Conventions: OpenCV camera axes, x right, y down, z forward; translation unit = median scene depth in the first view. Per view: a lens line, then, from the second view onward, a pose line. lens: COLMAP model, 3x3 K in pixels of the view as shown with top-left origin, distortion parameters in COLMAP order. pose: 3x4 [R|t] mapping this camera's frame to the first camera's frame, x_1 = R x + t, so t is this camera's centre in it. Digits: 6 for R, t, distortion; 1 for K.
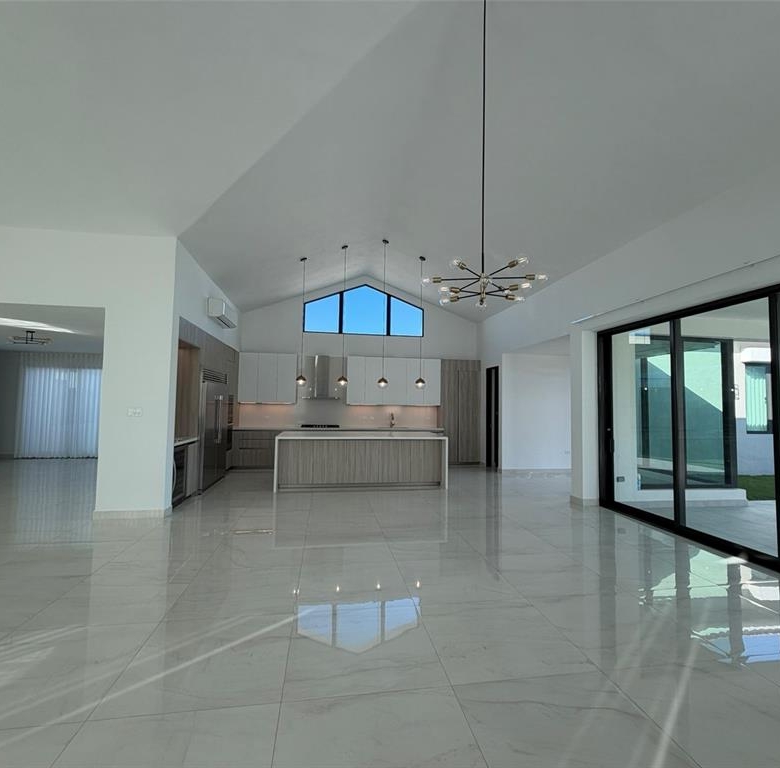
lens RADIAL K [[405.9, 0, 390.0], [0, 405.9, 384.0], [0, 0, 1]] dist [0.001234, -0.001367]
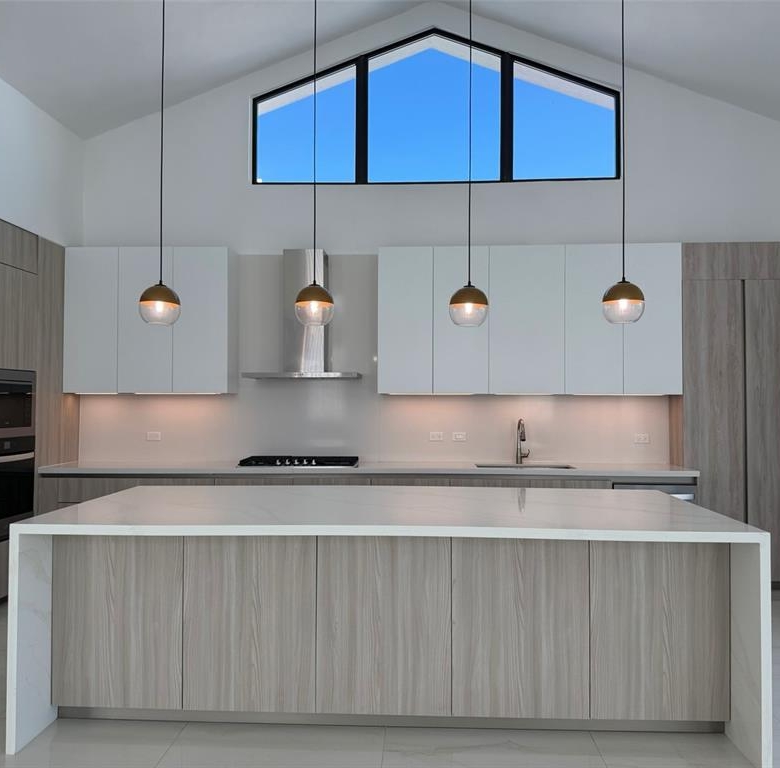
lens RADIAL K [[707.4, 0, 390.0], [0, 707.4, 384.0], [0, 0, 1]] dist [0.124759, -0.190824]
pose [[0.978878, -0.017393, -0.203703, 0.021171], [0.022492, 0.999488, 0.022739, 0.031252], [0.203203, -0.026840, 0.978769, 0.478997]]
